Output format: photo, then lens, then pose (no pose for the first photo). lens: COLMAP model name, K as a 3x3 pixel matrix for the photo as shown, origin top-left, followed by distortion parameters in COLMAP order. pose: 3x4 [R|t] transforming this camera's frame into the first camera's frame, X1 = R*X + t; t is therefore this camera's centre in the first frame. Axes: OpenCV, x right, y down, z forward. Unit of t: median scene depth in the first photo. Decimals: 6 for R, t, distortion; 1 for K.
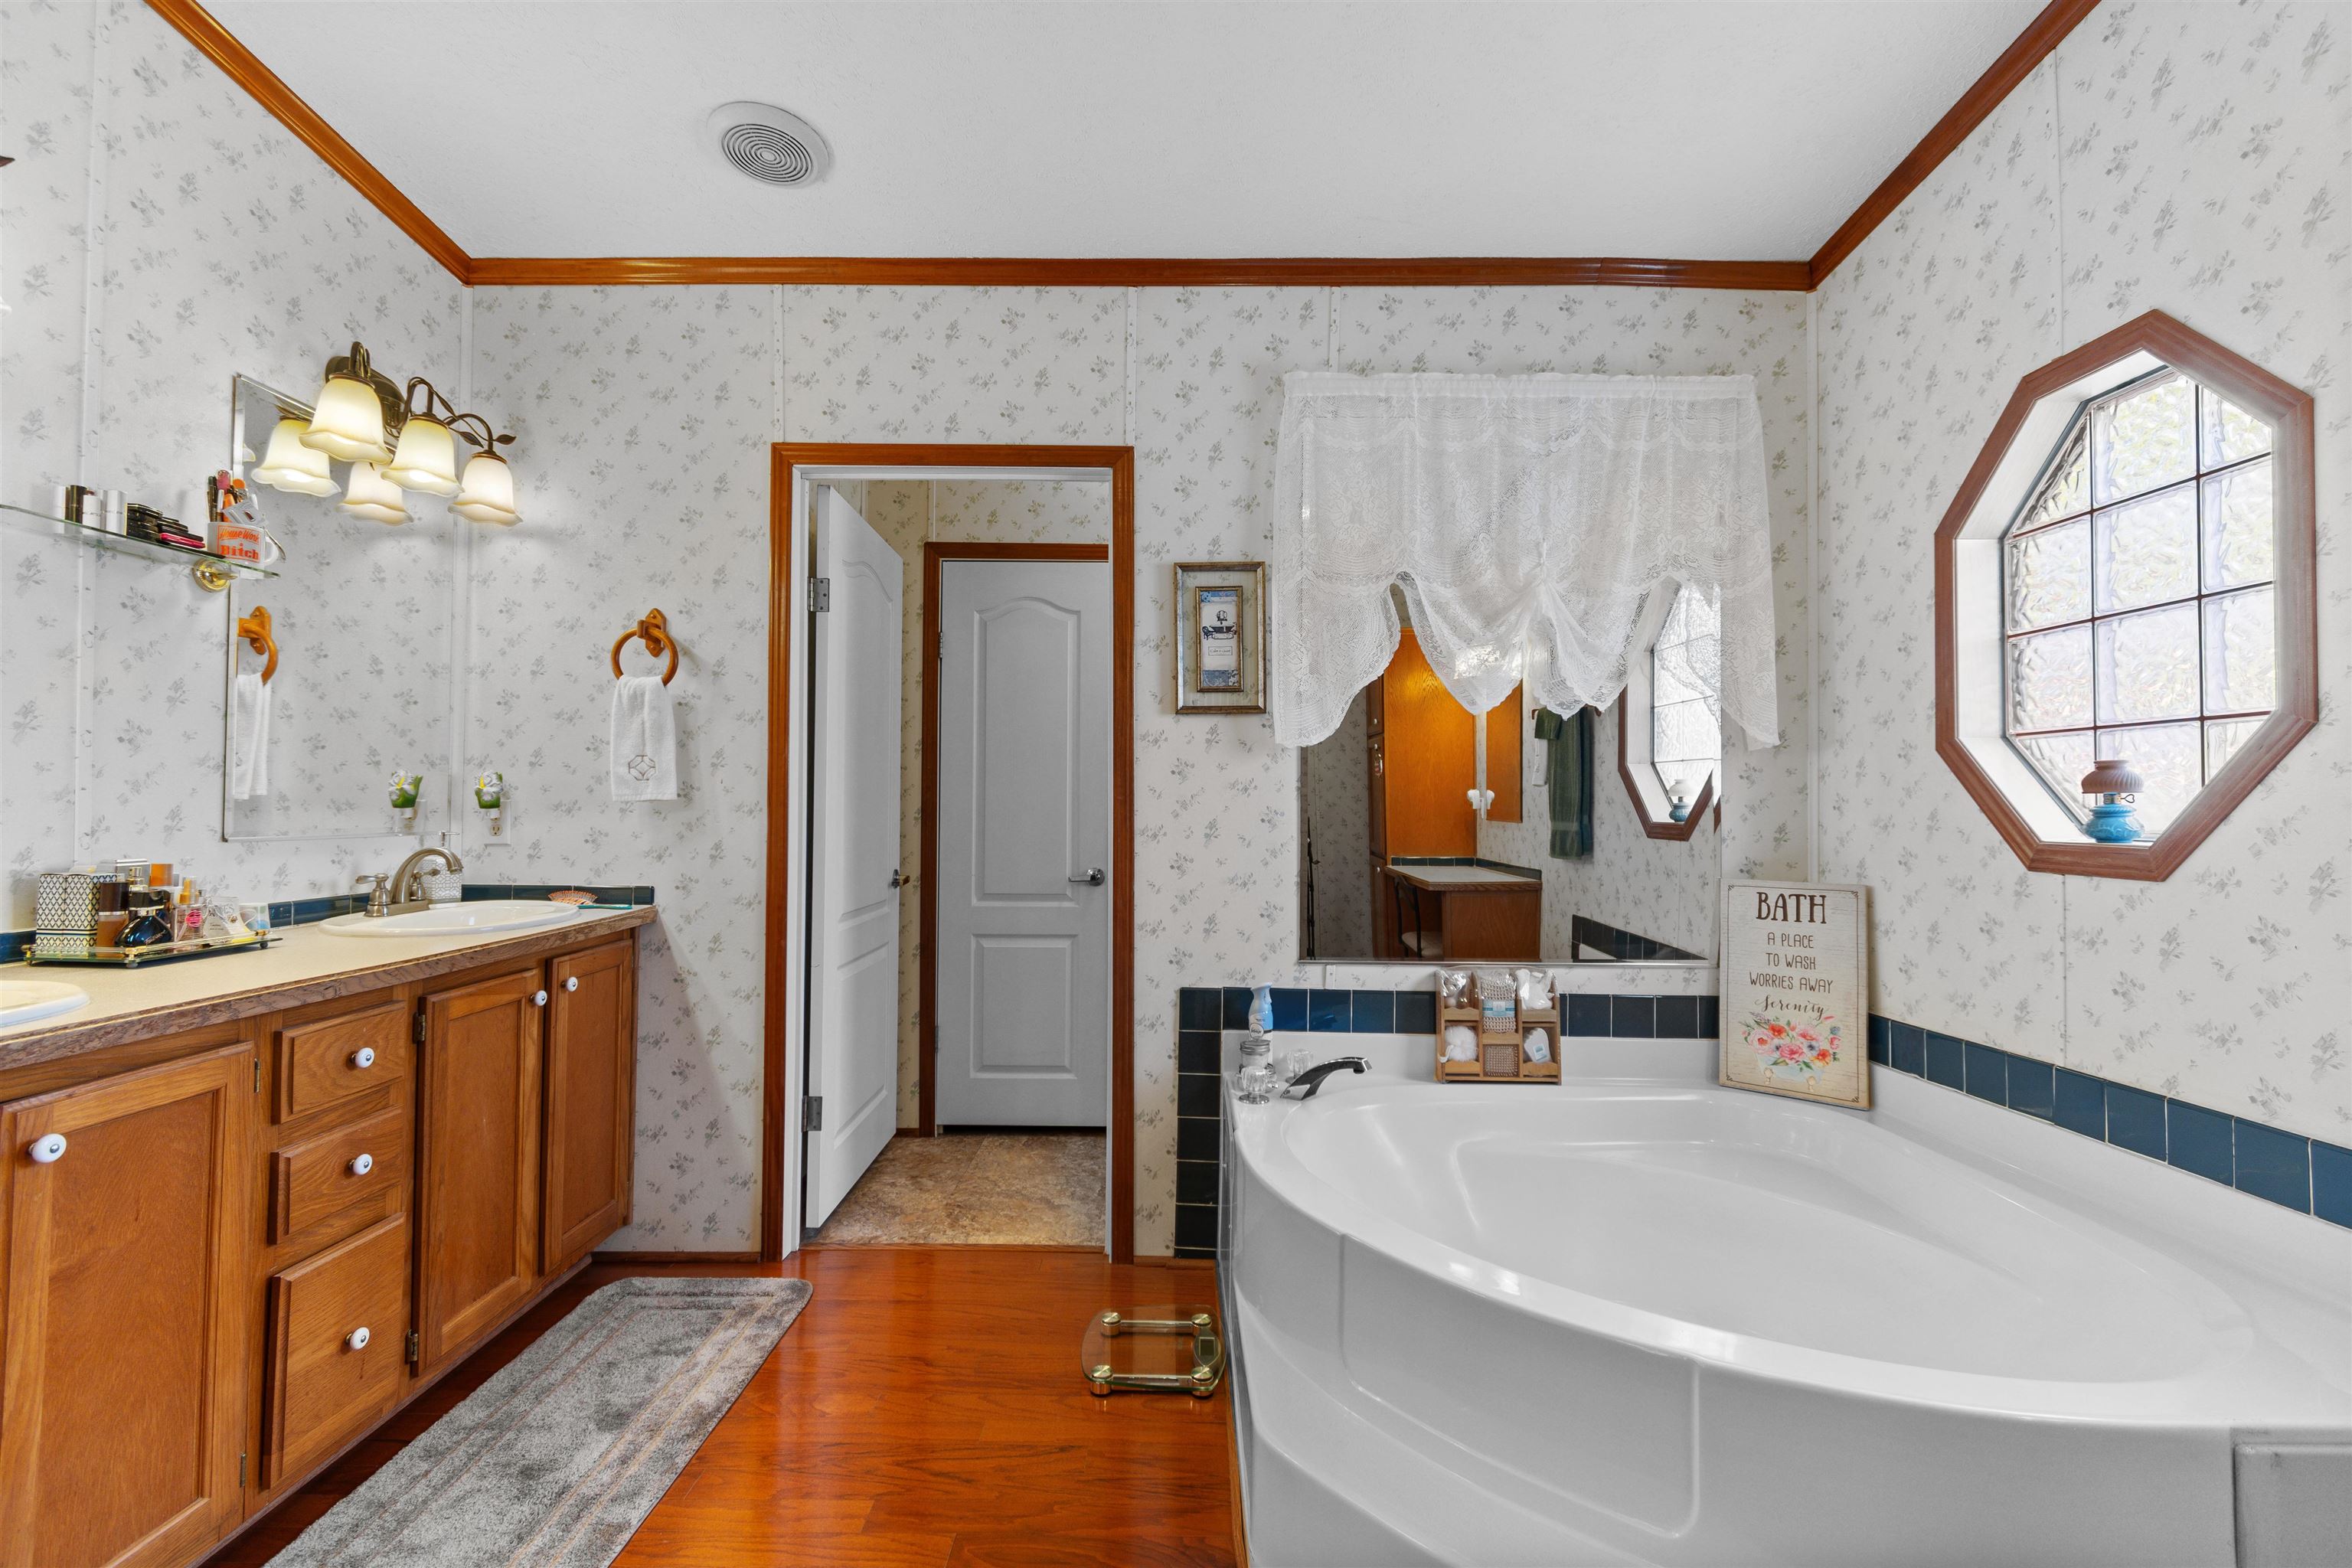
lens RADIAL K [[1028.5, 0, 1176.0], [0, 1028.5, 784.0], [0, 0, 1]] dist [0.003817, 0.000032]
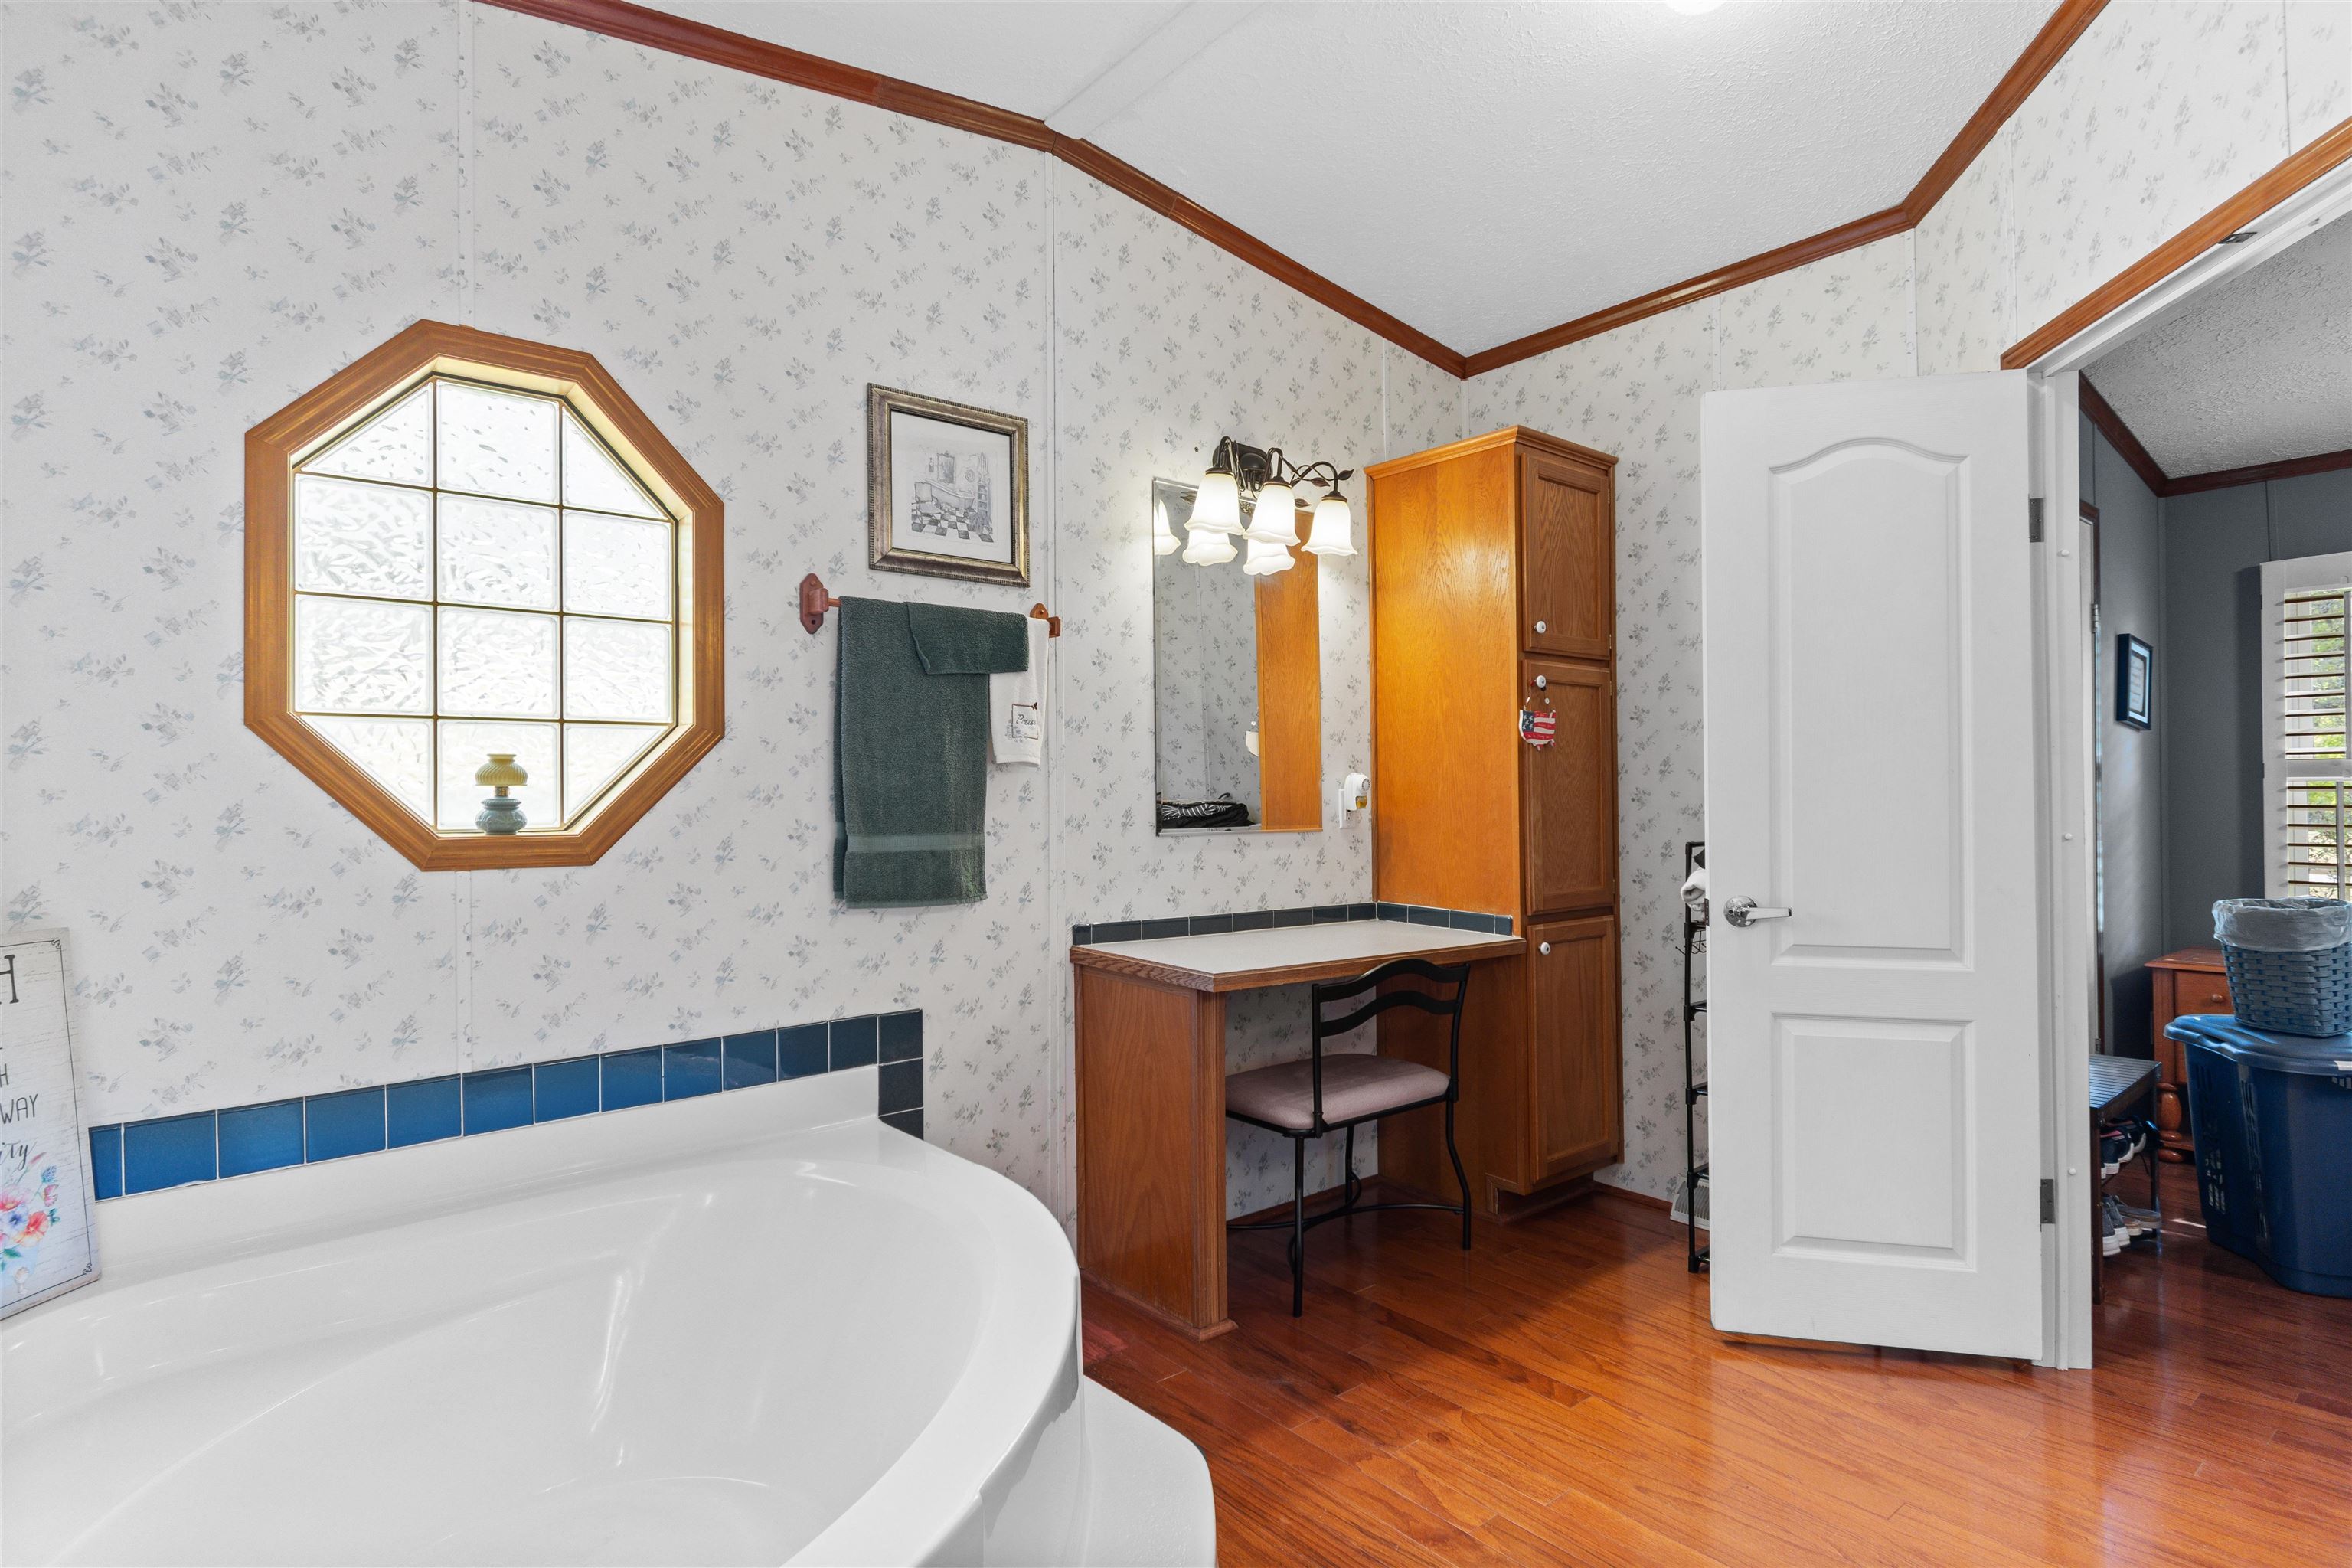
lens RADIAL K [[1223.9, 0, 1176.0], [0, 1223.9, 784.0], [0, 0, 1]] dist [0.027878, 0.000324]
pose [[-0.632296, 0.007782, 0.774688, -0.449690], [-0.012111, 0.999728, -0.019928, 0.023073], [-0.774632, -0.021982, -0.632030, 1.242388]]
